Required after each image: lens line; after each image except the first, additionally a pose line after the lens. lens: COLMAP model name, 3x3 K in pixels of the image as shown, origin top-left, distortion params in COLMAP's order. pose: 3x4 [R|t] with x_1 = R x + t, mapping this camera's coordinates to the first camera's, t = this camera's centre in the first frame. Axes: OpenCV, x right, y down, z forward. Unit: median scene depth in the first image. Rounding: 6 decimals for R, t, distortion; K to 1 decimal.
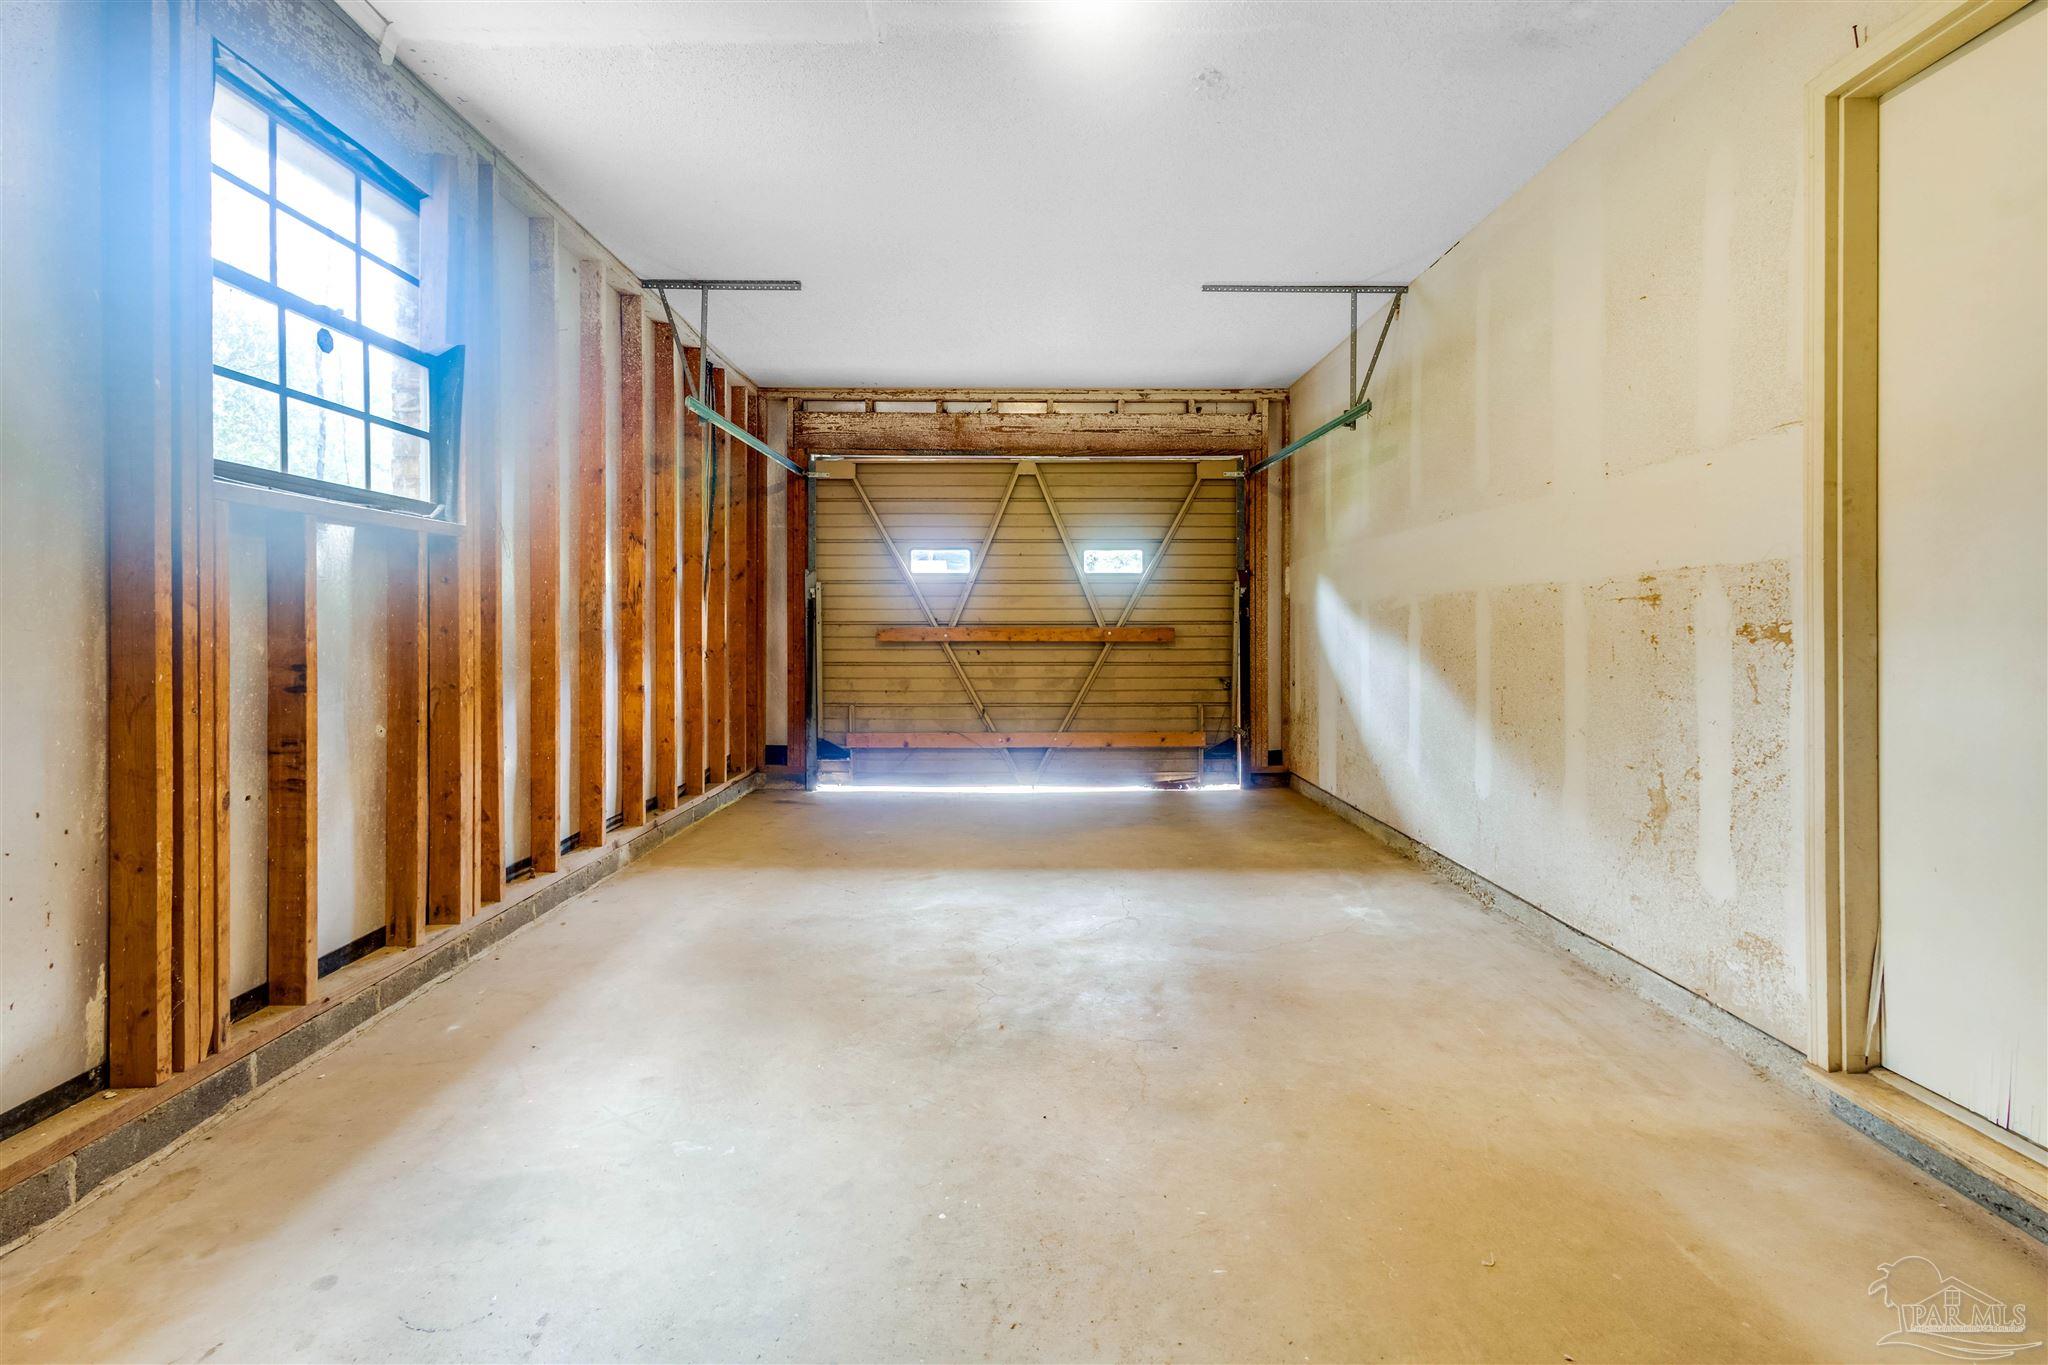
lens RADIAL K [[964.4, 0, 1032.0], [0, 964.4, 633.0], [0, 0, 1]] dist [0.000277, 0.000174]
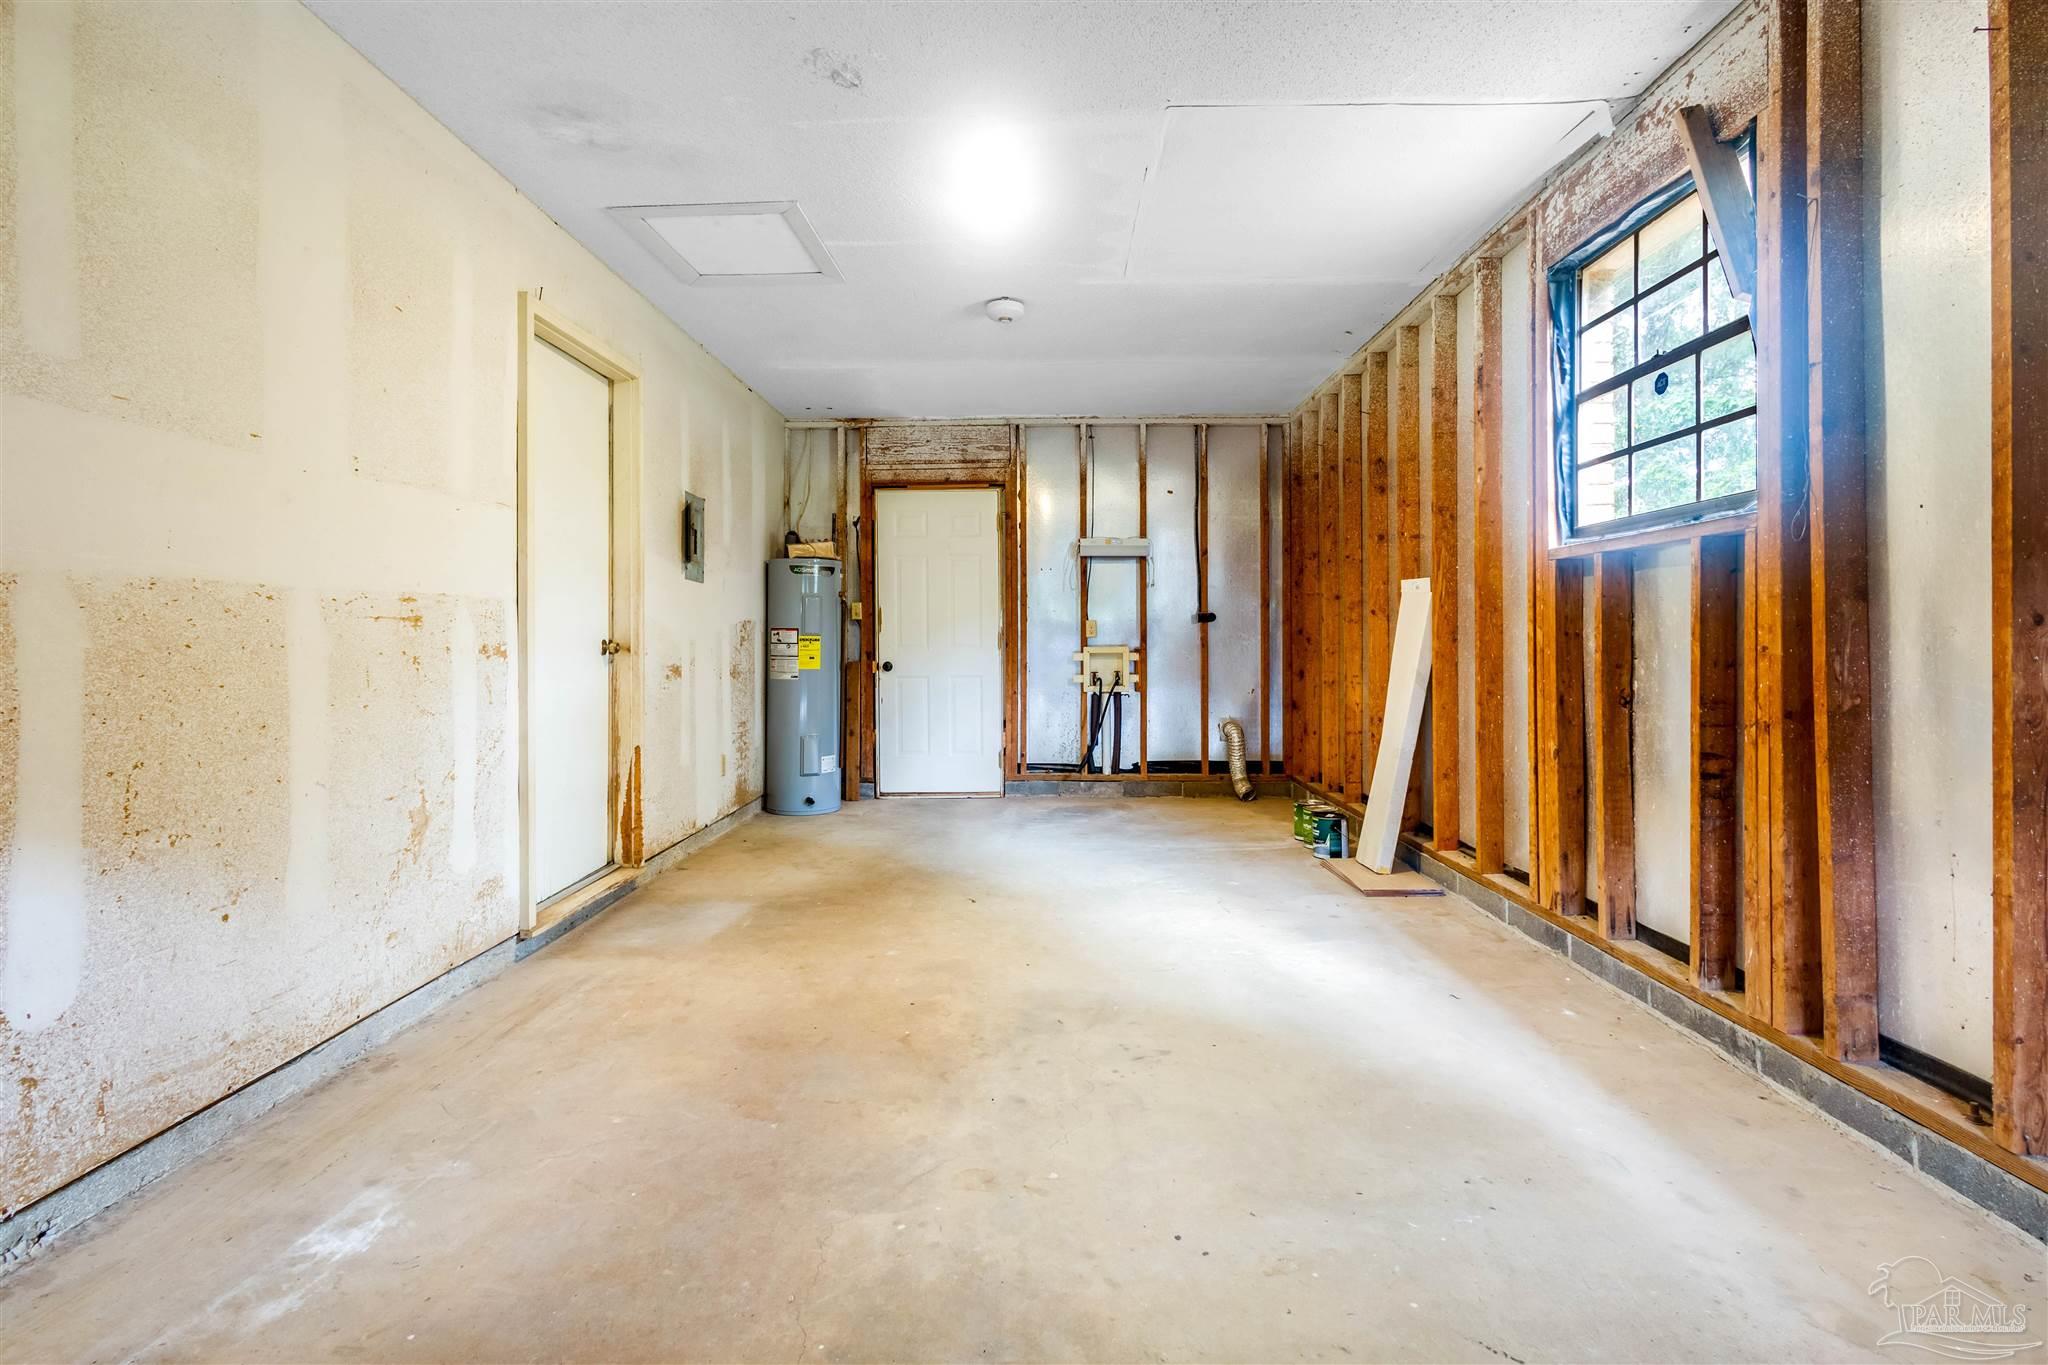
lens RADIAL K [[964.4, 0, 1032.0], [0, 964.4, 633.0], [0, 0, 1]] dist [0.000277, 0.000174]
pose [[-0.999740, 0.006723, 0.021793, -0.024984], [0.006740, 0.999977, 0.000689, -0.019387], [-0.021788, 0.000836, -0.999762, 2.106137]]
